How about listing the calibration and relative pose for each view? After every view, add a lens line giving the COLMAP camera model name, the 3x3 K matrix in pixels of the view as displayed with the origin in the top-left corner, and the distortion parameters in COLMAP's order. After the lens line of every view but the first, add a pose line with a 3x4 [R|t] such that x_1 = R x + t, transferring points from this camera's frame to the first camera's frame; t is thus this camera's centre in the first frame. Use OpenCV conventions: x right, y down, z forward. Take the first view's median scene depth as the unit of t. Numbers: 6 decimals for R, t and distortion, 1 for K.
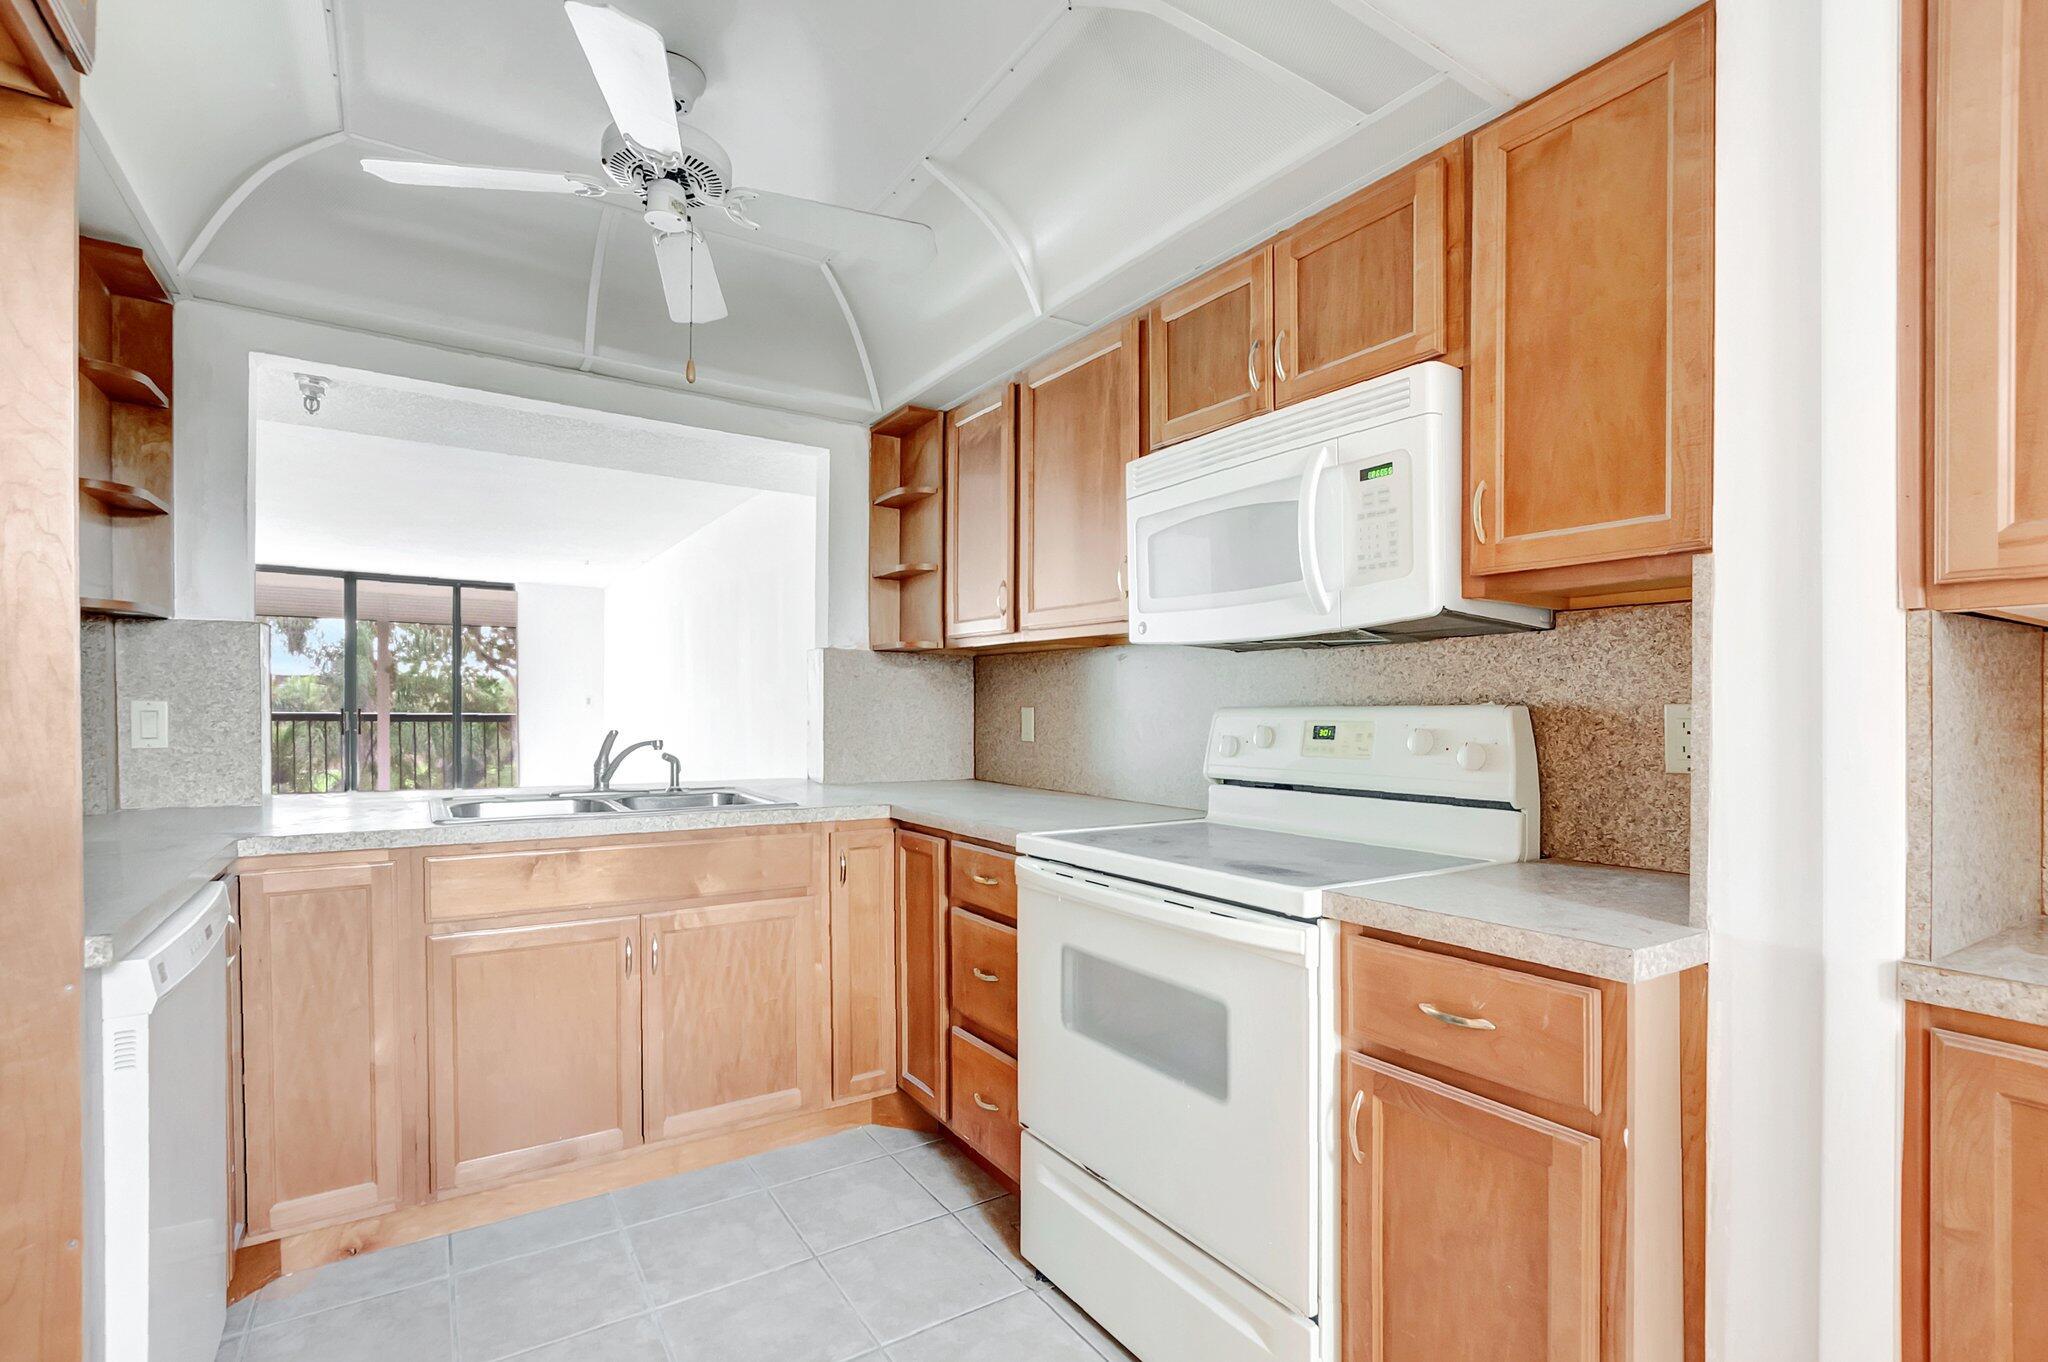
lens RADIAL K [[911.8, 0, 1023.9], [0, 911.8, 696.6], [0, 0, 1]] dist [-0.003020, -0.000008]
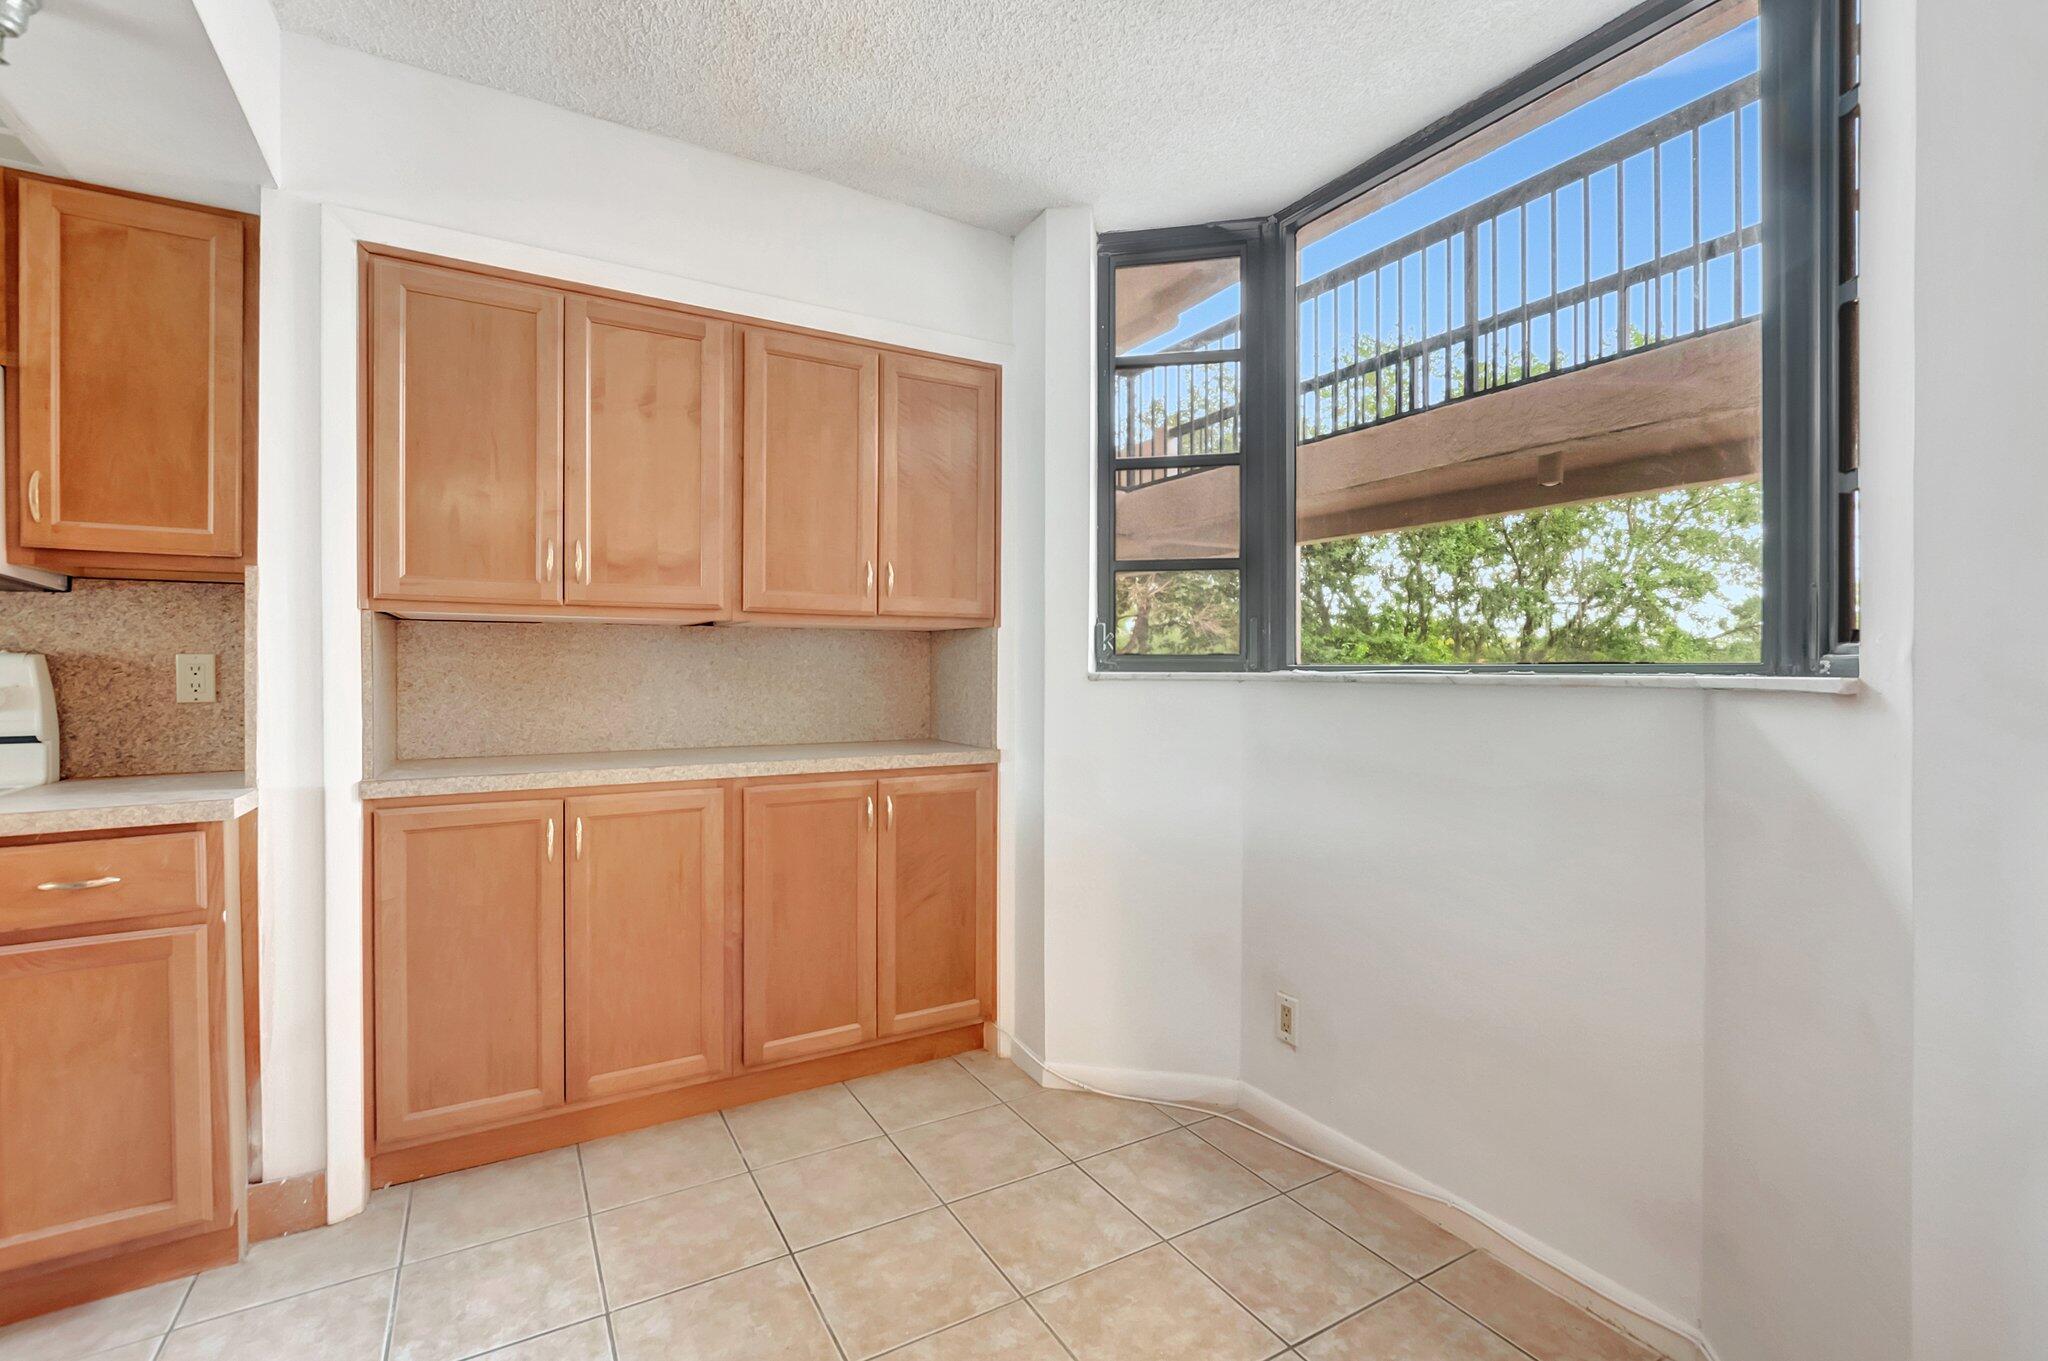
lens RADIAL K [[911.8, 0, 1023.9], [0, 911.8, 696.1], [0, 0, 1]] dist [-0.003020, -0.000008]
pose [[0.037546, -0.040140, 0.998488, -0.682919], [-0.015969, 0.999041, 0.040762, -0.004942], [-0.999167, -0.017476, 0.036869, -0.378034]]
